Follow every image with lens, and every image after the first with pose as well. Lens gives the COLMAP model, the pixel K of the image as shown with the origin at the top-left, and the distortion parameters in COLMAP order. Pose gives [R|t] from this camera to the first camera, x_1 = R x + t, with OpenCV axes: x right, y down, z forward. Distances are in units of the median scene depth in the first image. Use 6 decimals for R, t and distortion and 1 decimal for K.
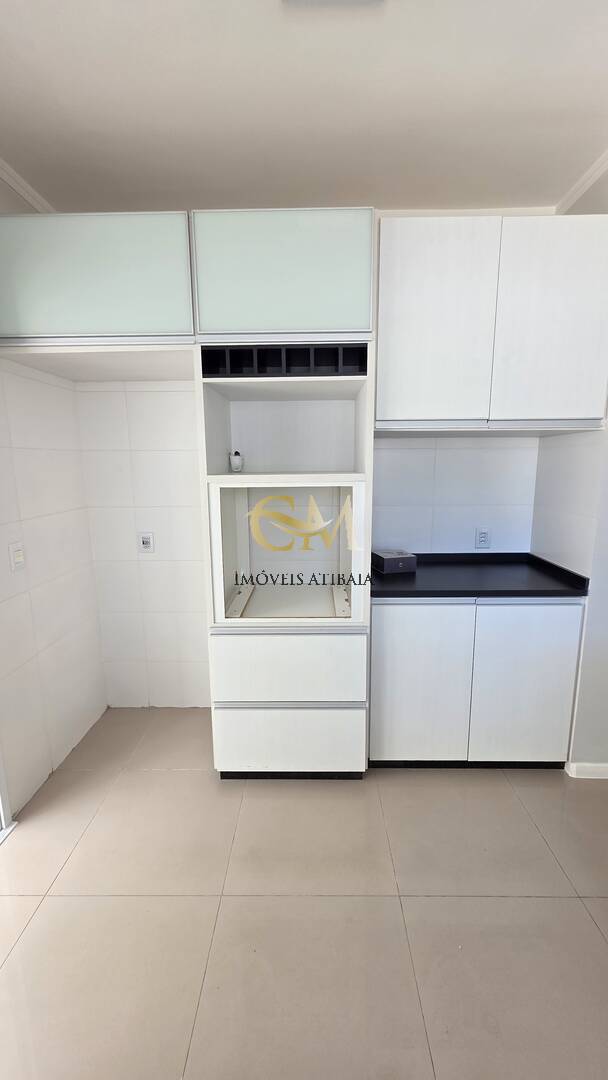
lens RADIAL K [[428.6, 0, 308.0], [0, 428.6, 537.8], [0, 0, 1]] dist [0.003142, 0.000438]
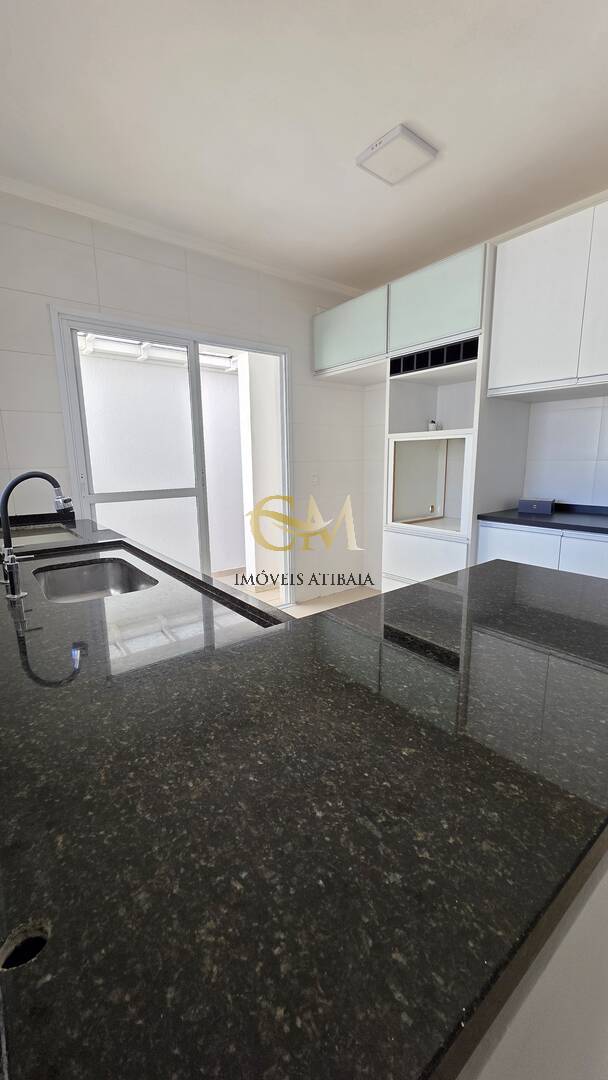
lens RADIAL K [[428.6, 0, 308.0], [0, 428.6, 537.8], [0, 0, 1]] dist [0.003142, 0.000438]
pose [[0.632117, 0.142943, -0.761574, 0.965173], [-0.132321, 0.988314, 0.075673, 0.184931], [0.763491, 0.052938, 0.643645, -0.339486]]
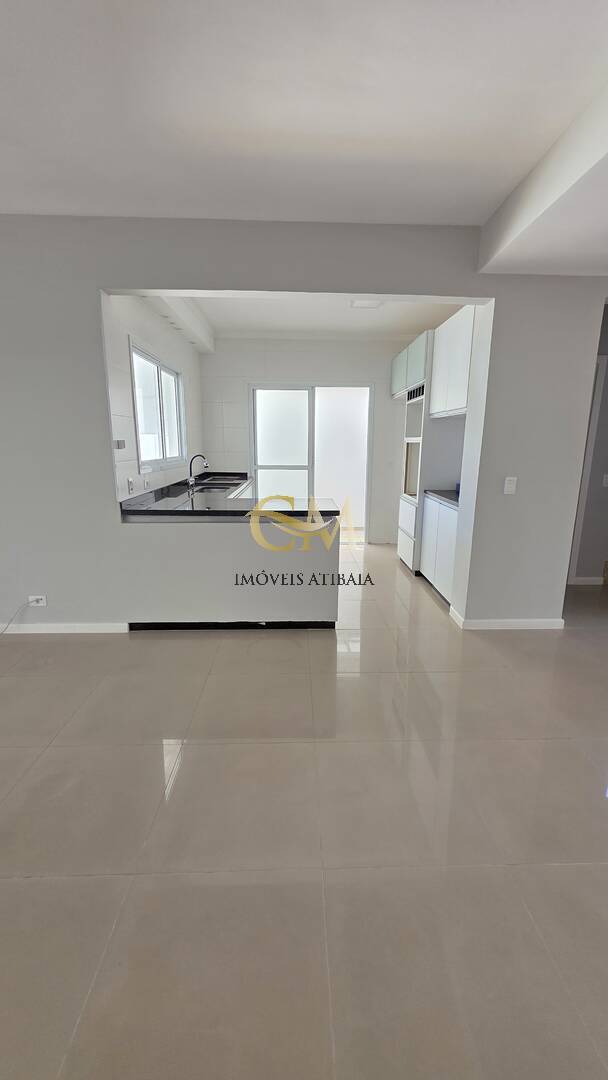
lens RADIAL K [[428.6, 0, 308.0], [0, 428.6, 537.8], [0, 0, 1]] dist [0.003142, 0.000438]
pose [[0.047914, 0.229813, -0.972055, 2.692228], [-0.186798, 0.958065, 0.217298, -0.014417], [0.981229, 0.171166, 0.088833, 0.270011]]
